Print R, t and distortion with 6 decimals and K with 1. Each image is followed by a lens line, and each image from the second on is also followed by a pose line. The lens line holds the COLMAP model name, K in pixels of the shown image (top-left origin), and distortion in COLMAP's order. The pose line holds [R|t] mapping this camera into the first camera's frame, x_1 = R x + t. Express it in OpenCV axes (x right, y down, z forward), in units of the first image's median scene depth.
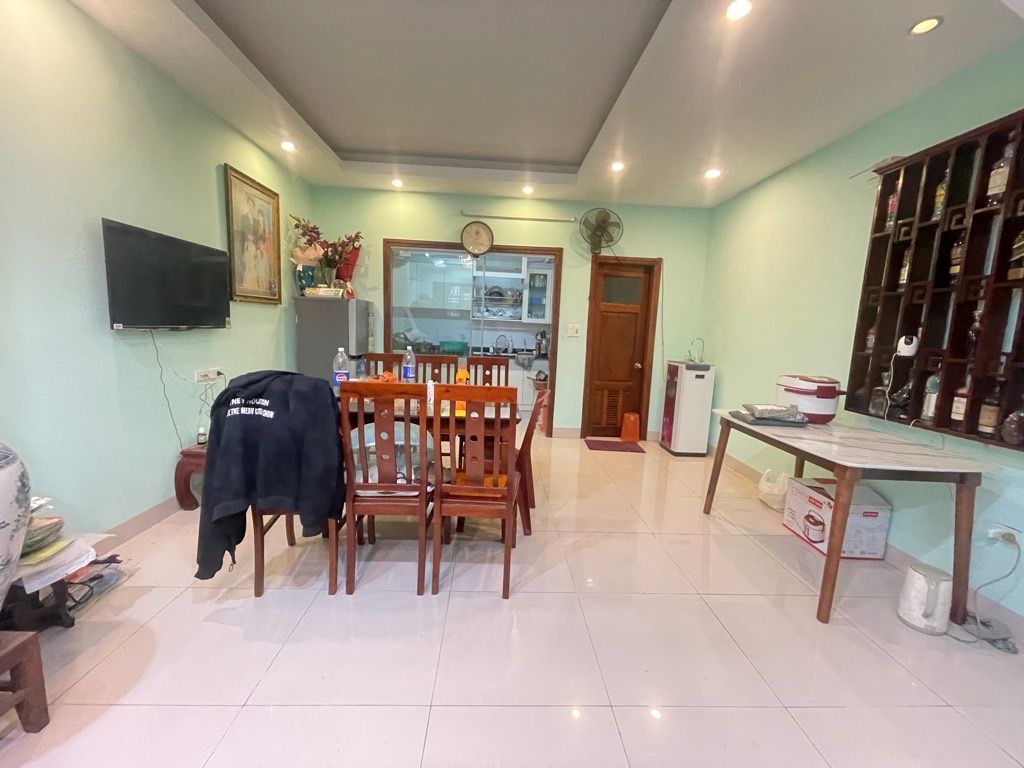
lens RADIAL K [[413.6, 0, 512.8], [0, 413.6, 385.5], [0, 0, 1]] dist [-0.002492, 0.000541]
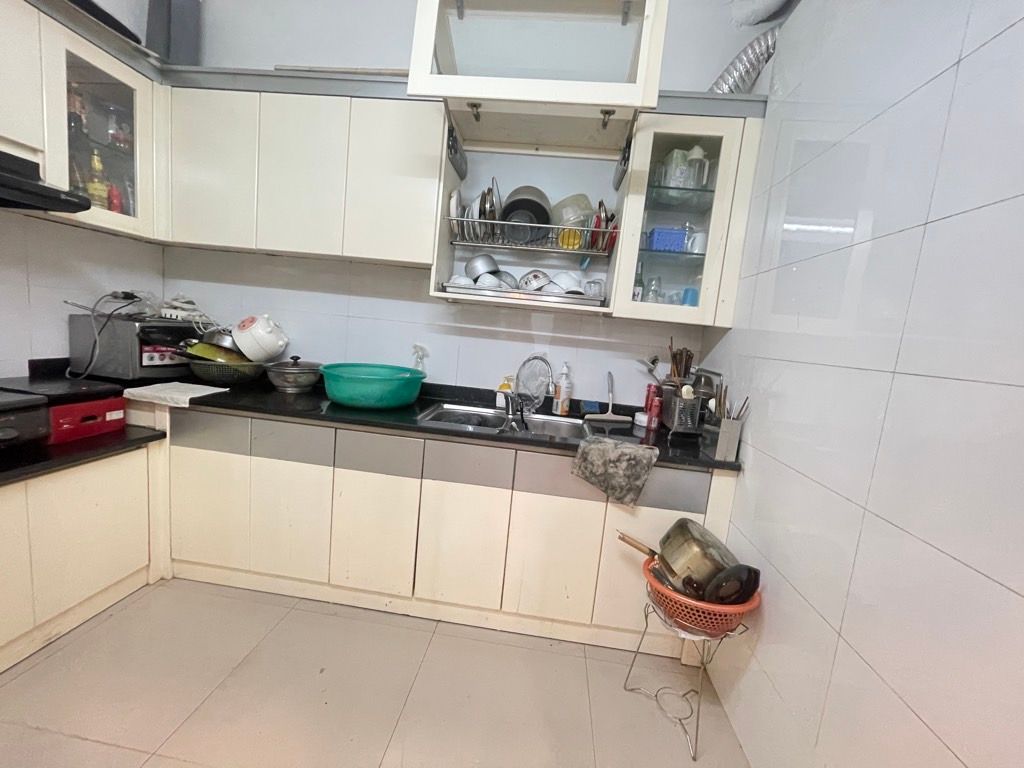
lens RADIAL K [[413.6, 0, 507.6], [0, 413.6, 380.6], [0, 0, 1]] dist [-0.002492, 0.000541]
pose [[0.987557, 0.068719, -0.141450, -0.006267], [-0.072400, 0.997154, -0.021037, -0.156940], [0.139602, 0.031017, 0.989722, 1.143630]]
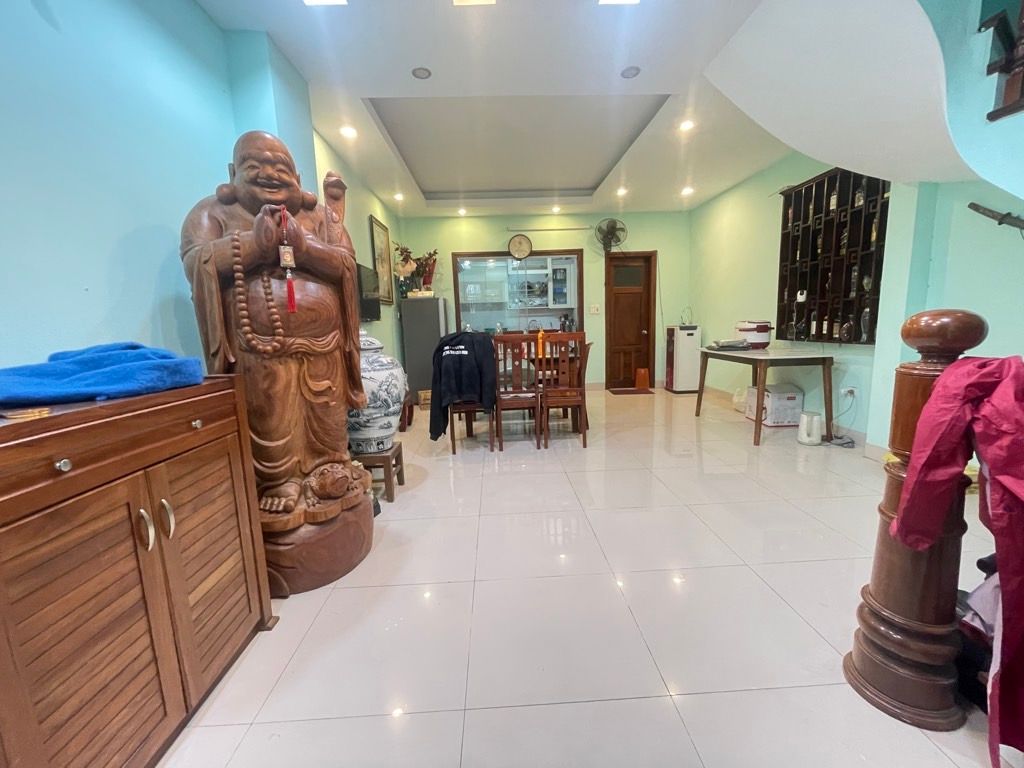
lens RADIAL K [[413.6, 0, 512.8], [0, 413.6, 384.2], [0, 0, 1]] dist [-0.002492, 0.000541]
pose [[0.997130, -0.074850, -0.011340, -0.143419], [0.074955, 0.997145, 0.009129, 0.090715], [0.010624, -0.009953, 0.999894, -0.409873]]
